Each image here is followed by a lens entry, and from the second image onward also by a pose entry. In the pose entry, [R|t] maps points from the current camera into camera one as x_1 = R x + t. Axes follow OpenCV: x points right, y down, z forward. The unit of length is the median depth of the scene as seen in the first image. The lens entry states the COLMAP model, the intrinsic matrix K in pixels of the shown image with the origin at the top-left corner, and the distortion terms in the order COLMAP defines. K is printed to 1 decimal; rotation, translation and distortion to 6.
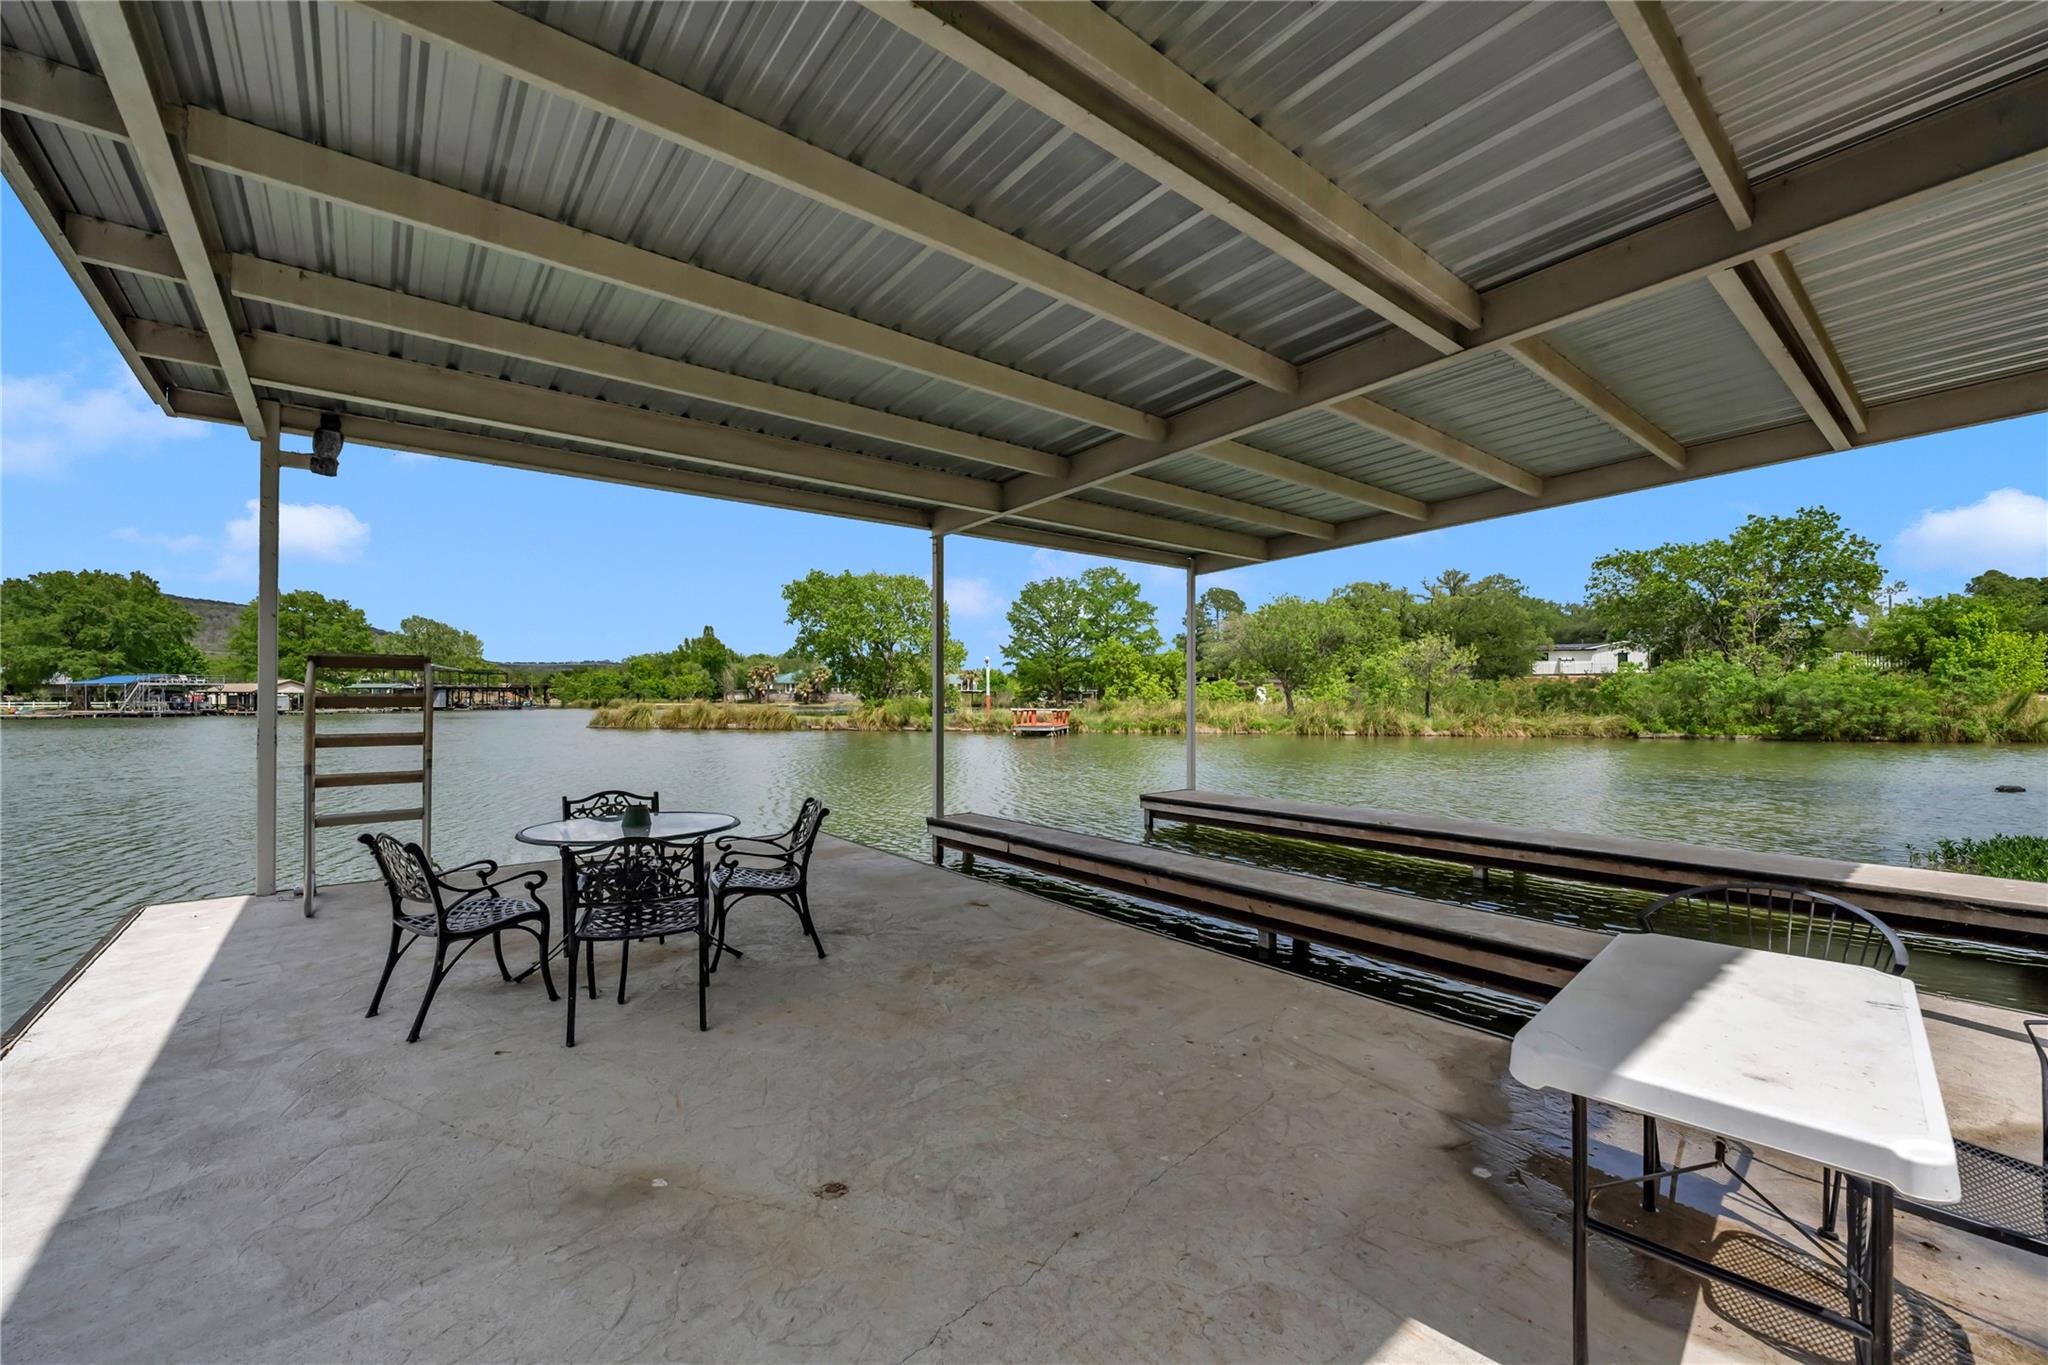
lens RADIAL K [[808.4, 0, 1018.7], [0, 808.4, 682.6], [0, 0, 1]] dist [-0.006464, 0.000313]
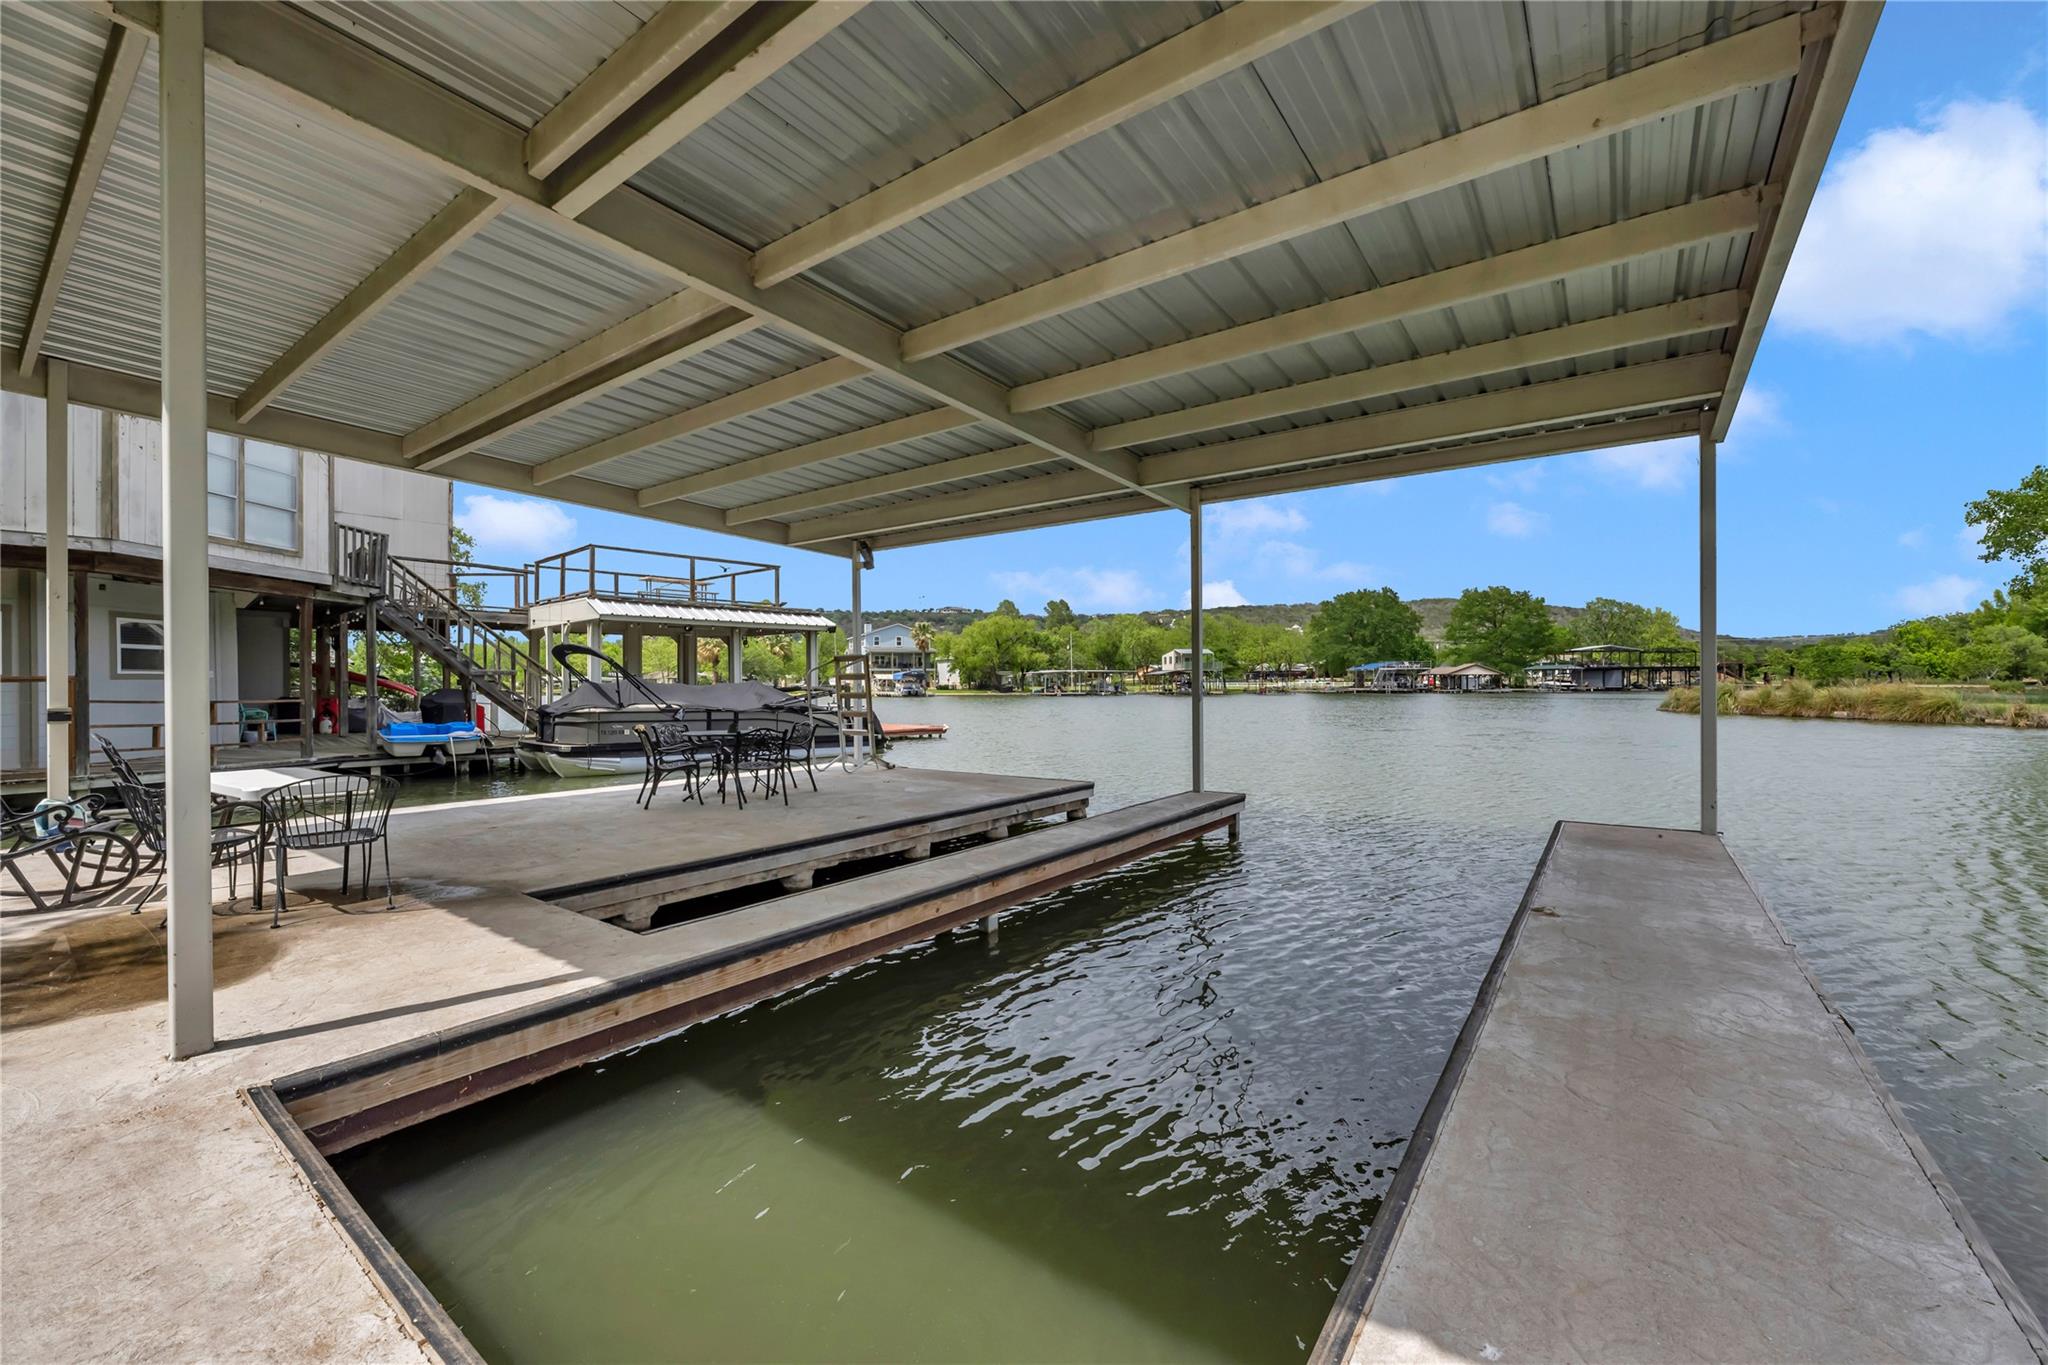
lens RADIAL K [[808.4, 0, 1023.1], [0, 808.4, 686.2], [0, 0, 1]] dist [-0.006464, 0.000313]
pose [[0.257121, 0.004868, -0.966367, 0.128130], [0.022579, 0.999684, 0.011043, 0.003186], [0.966115, -0.024659, 0.256930, 0.083954]]
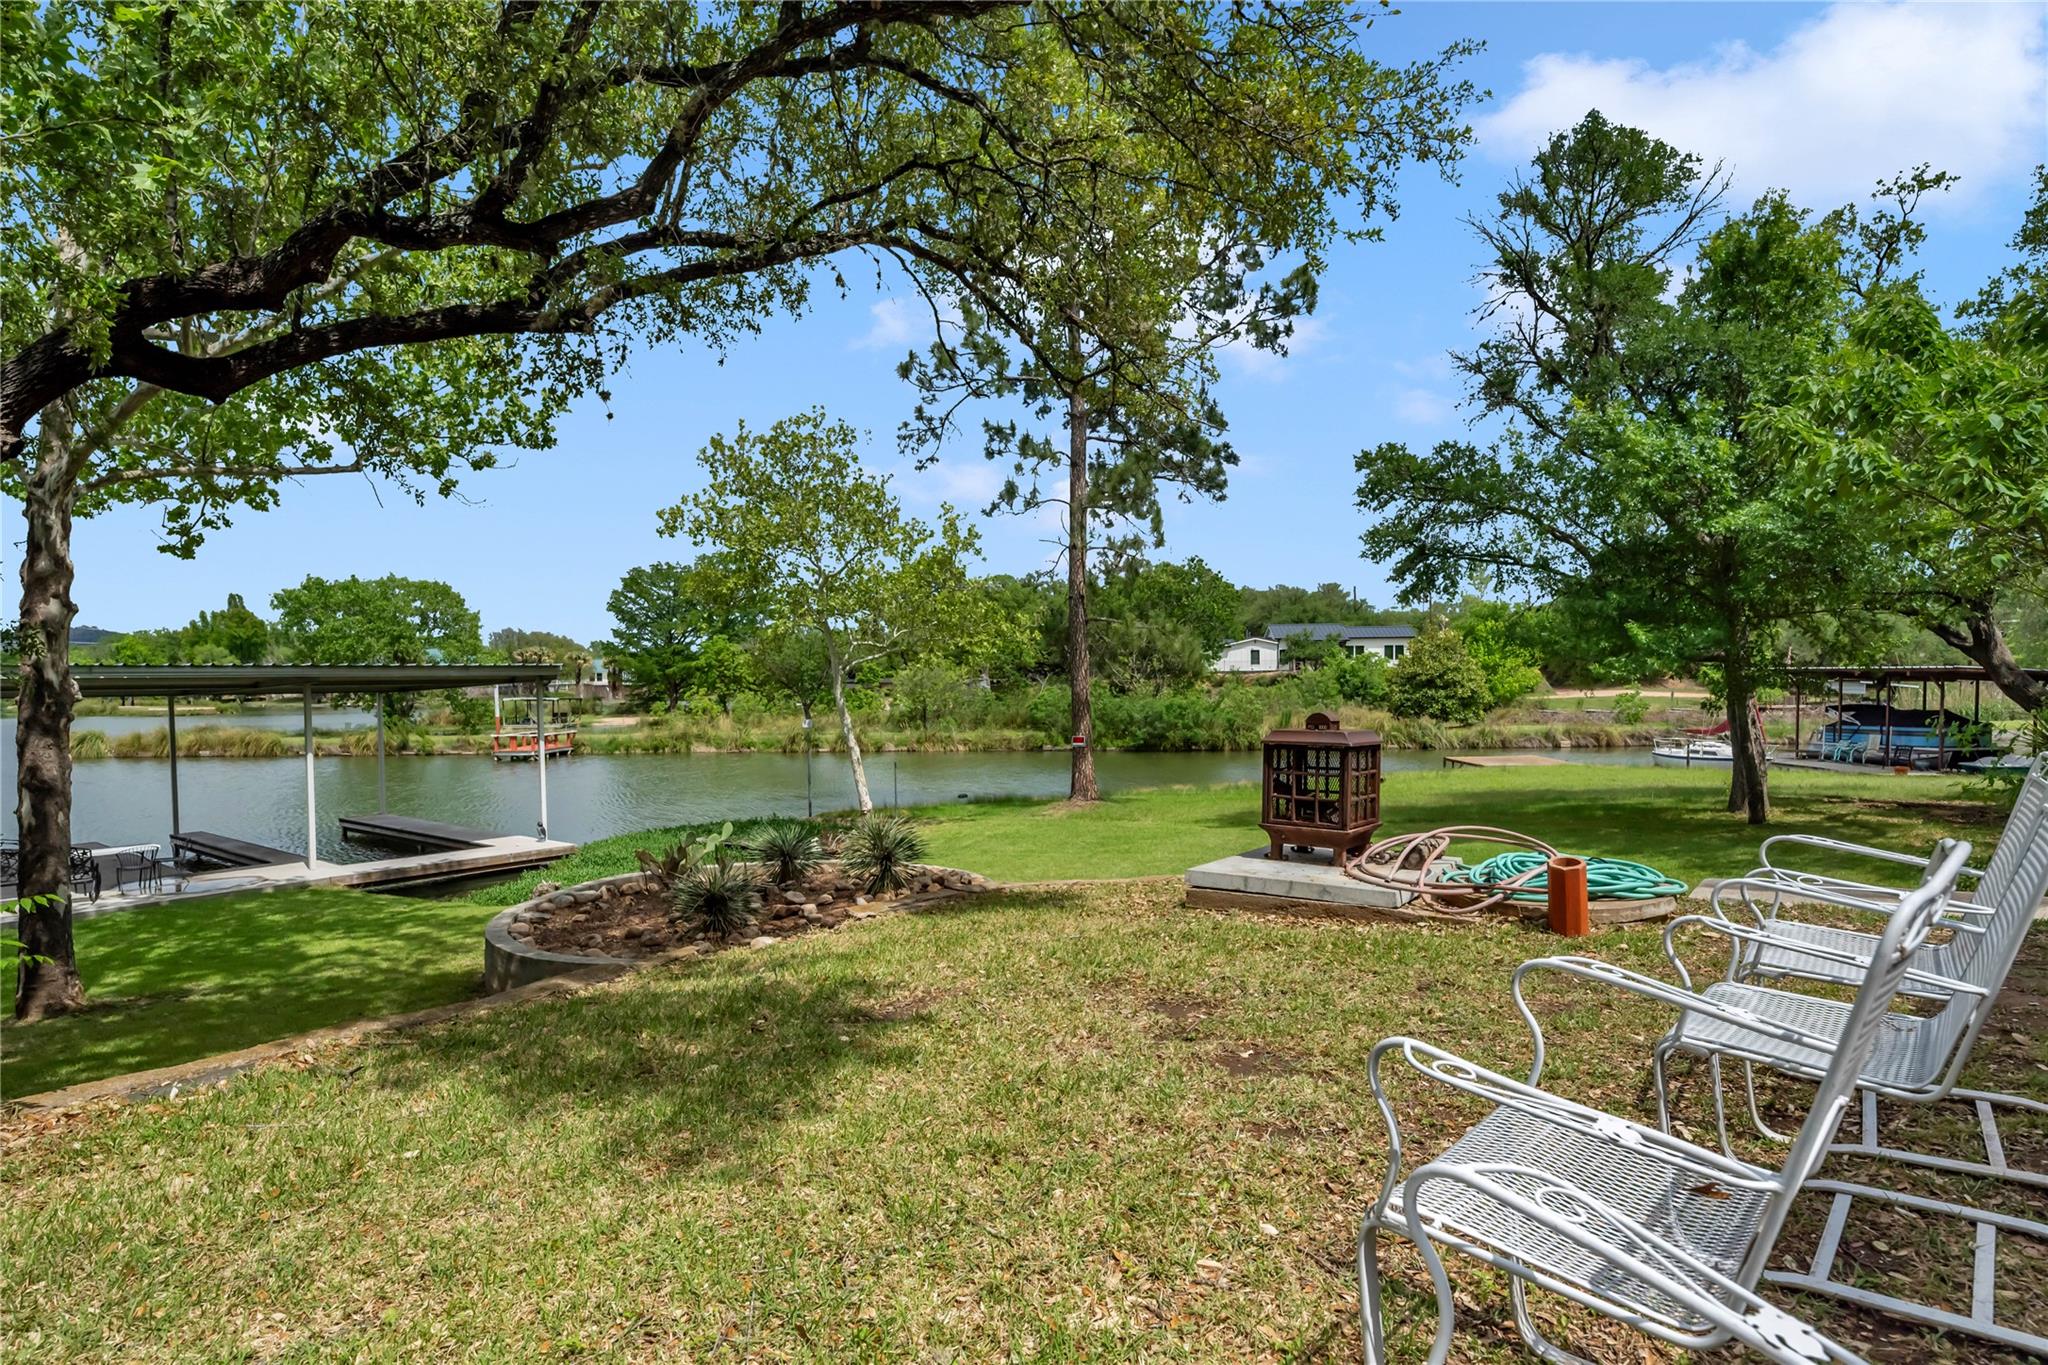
lens RADIAL K [[1076.6, 0, 1025.9], [0, 1076.6, 728.8], [0, 0, 1]] dist [-0.013949, 0.003105]
pose [[0.969224, -0.019732, 0.245387, 0.206988], [0.003581, 0.997807, 0.066094, -0.042007], [-0.246153, -0.063181, 0.967170, -0.330440]]
